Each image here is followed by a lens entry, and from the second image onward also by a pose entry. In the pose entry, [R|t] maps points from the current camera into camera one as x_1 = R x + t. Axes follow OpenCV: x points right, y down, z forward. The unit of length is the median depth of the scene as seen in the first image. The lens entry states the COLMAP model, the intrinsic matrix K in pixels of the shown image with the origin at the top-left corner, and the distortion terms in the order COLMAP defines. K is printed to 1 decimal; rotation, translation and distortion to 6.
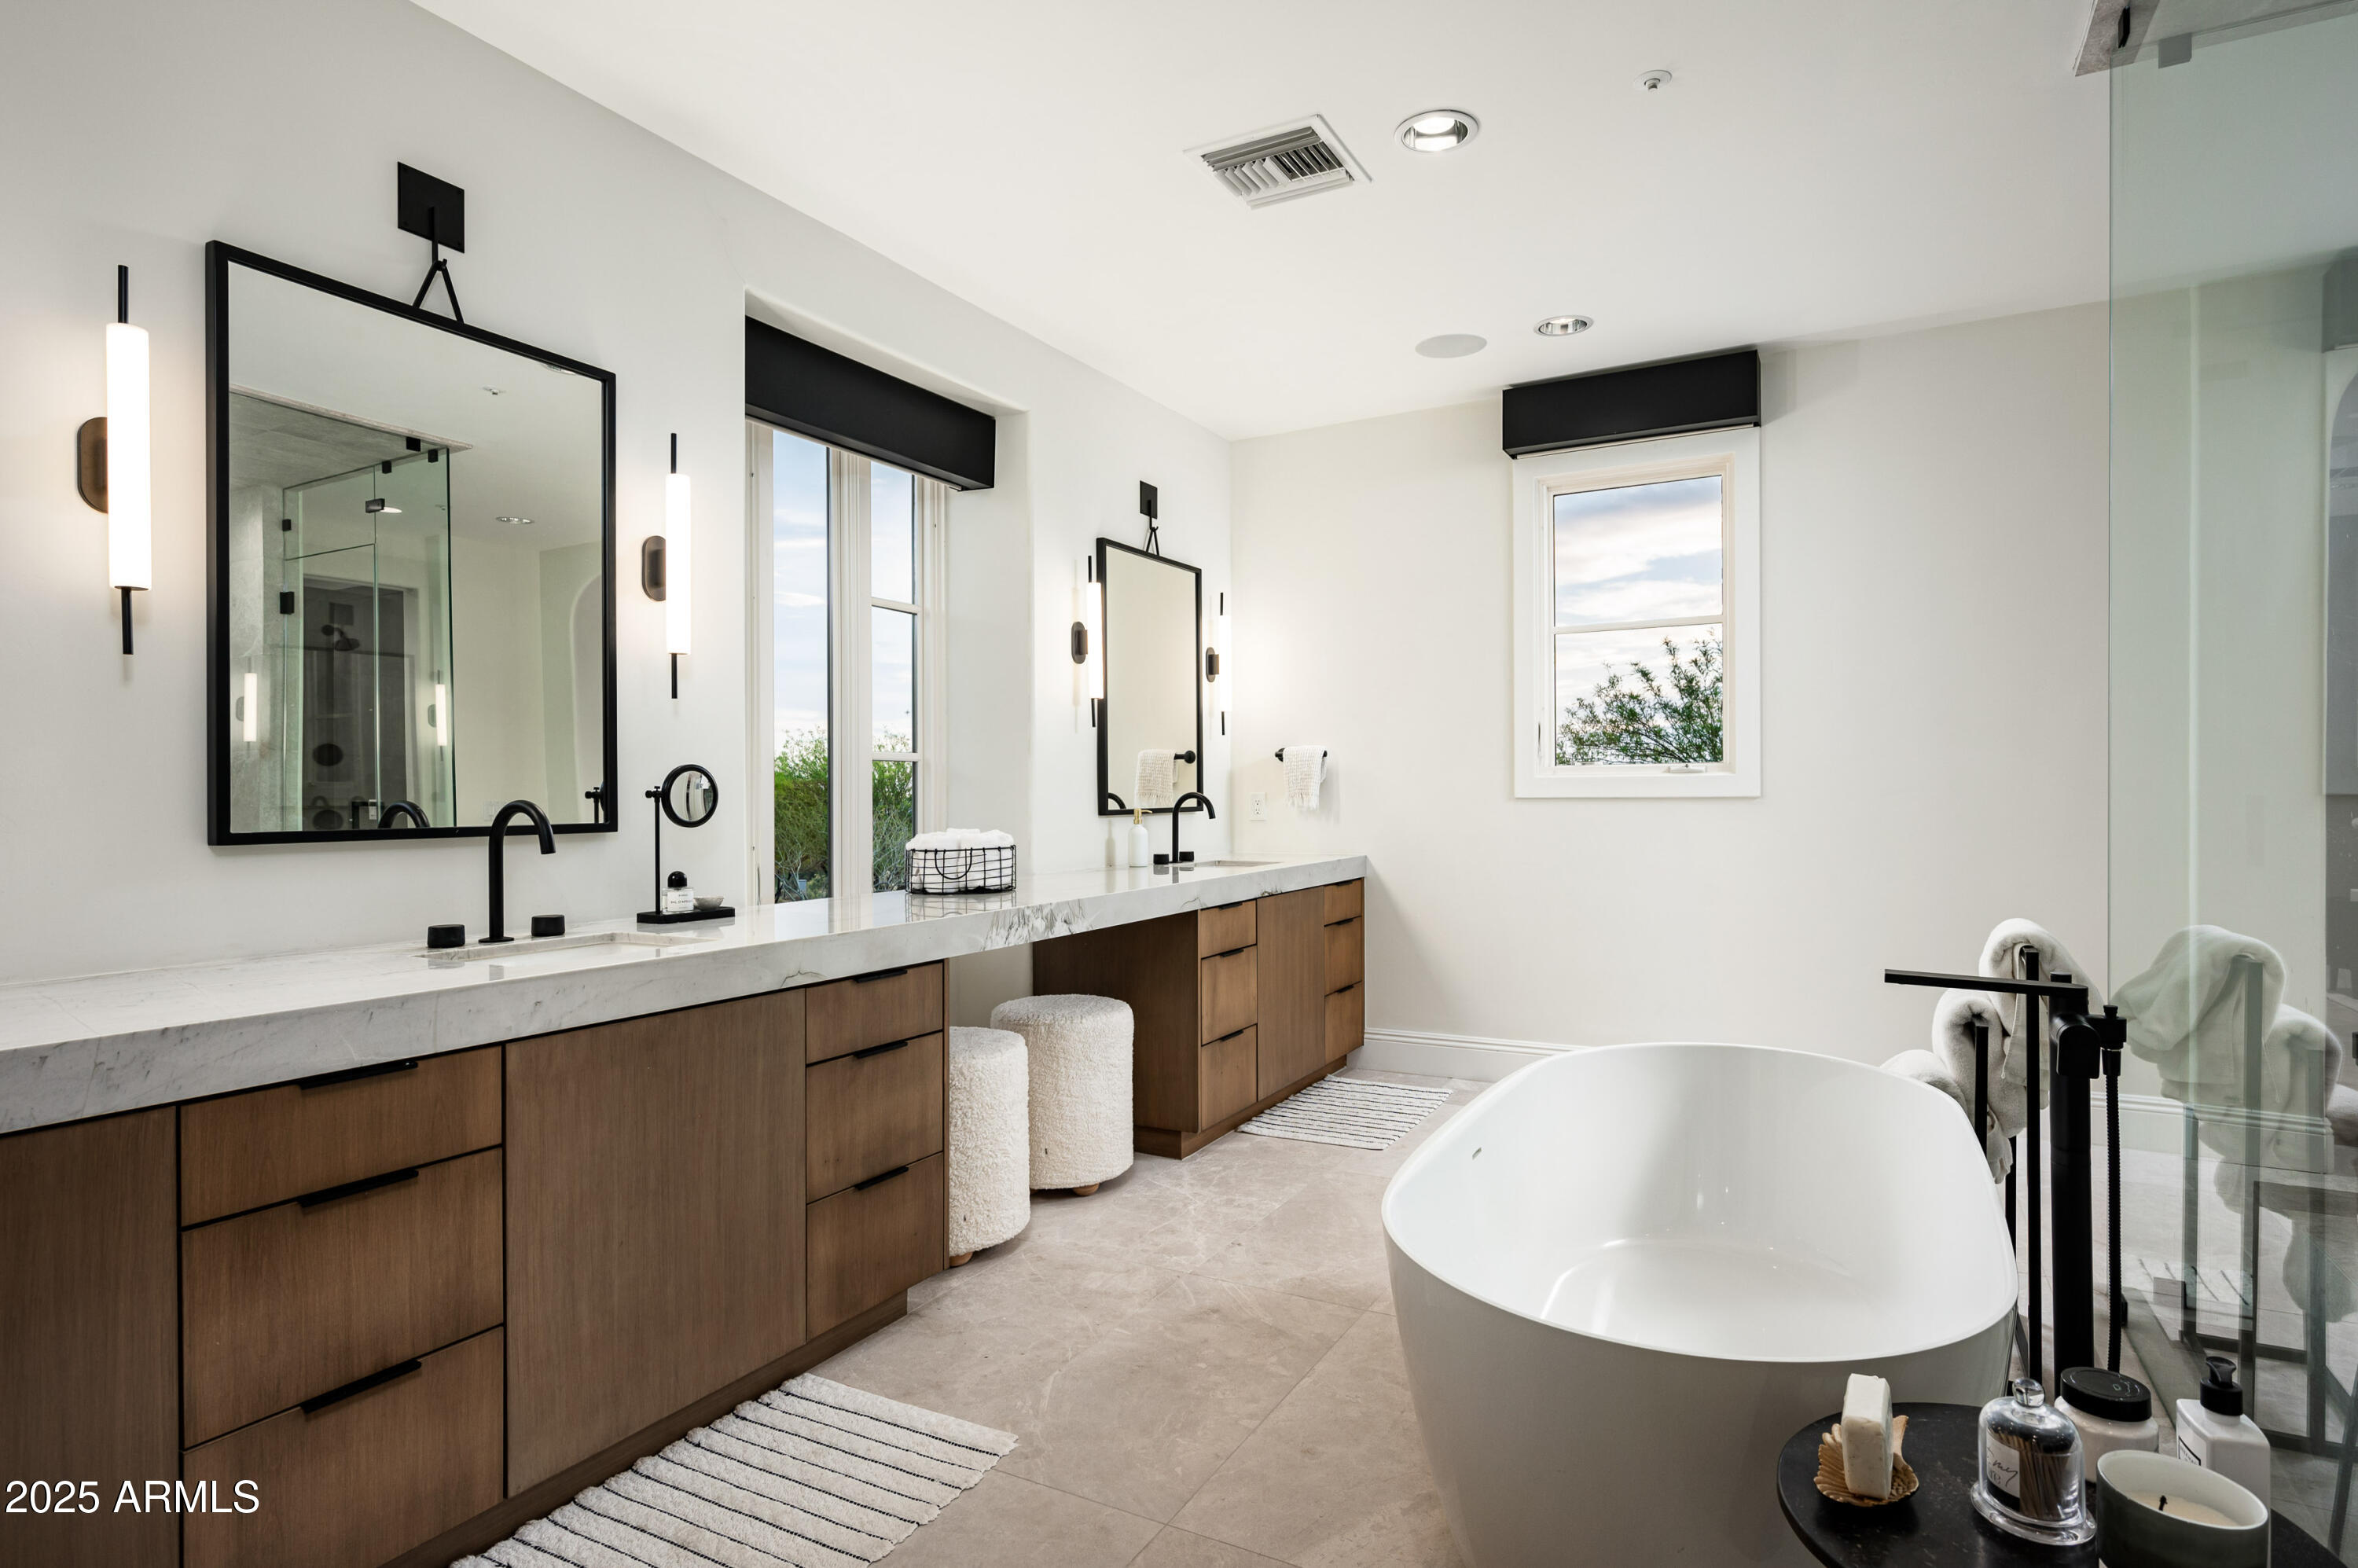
lens RADIAL K [[1251.5, 0, 1181.8], [0, 1251.5, 792.1], [0, 0, 1]] dist [0.023291, 0.000243]
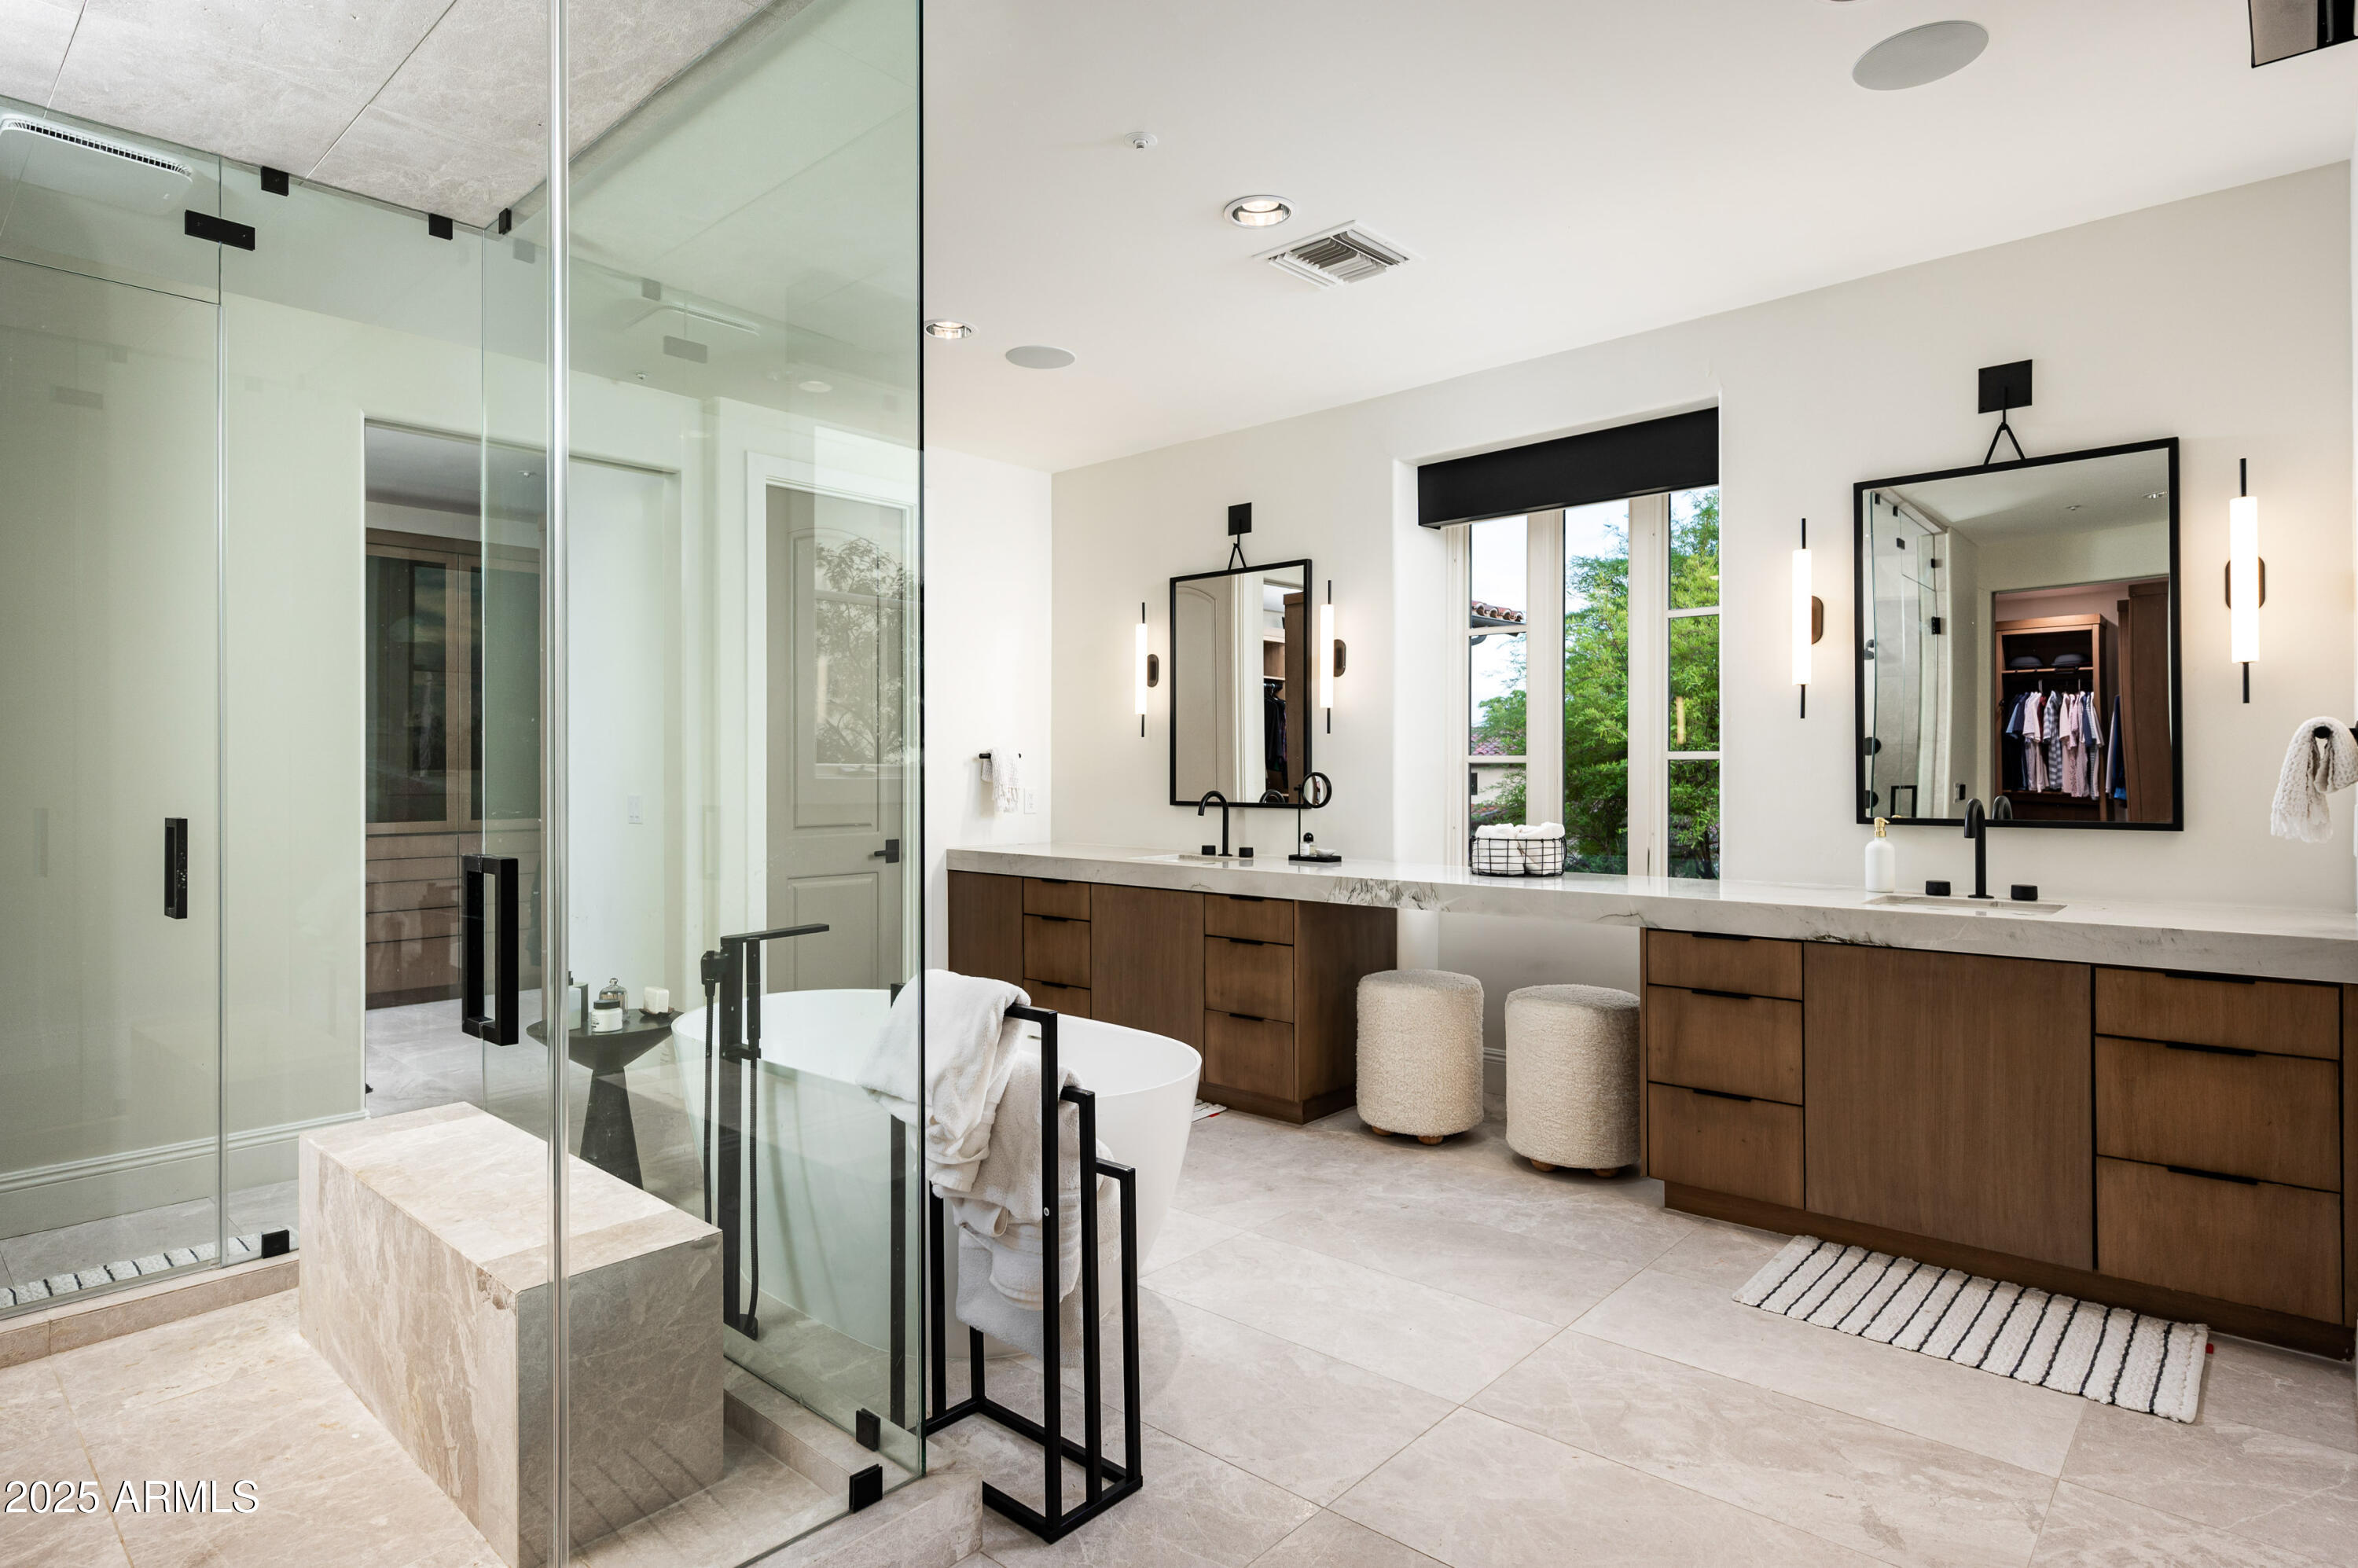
lens RADIAL K [[1251.5, 0, 1183.4], [0, 1251.5, 773.8], [0, 0, 1]] dist [0.023291, 0.000243]
pose [[-0.236973, 0.006292, -0.971496, 1.373701], [-0.000083, 0.999979, 0.006497, -0.031727], [0.971516, 0.001621, -0.236968, 1.270713]]
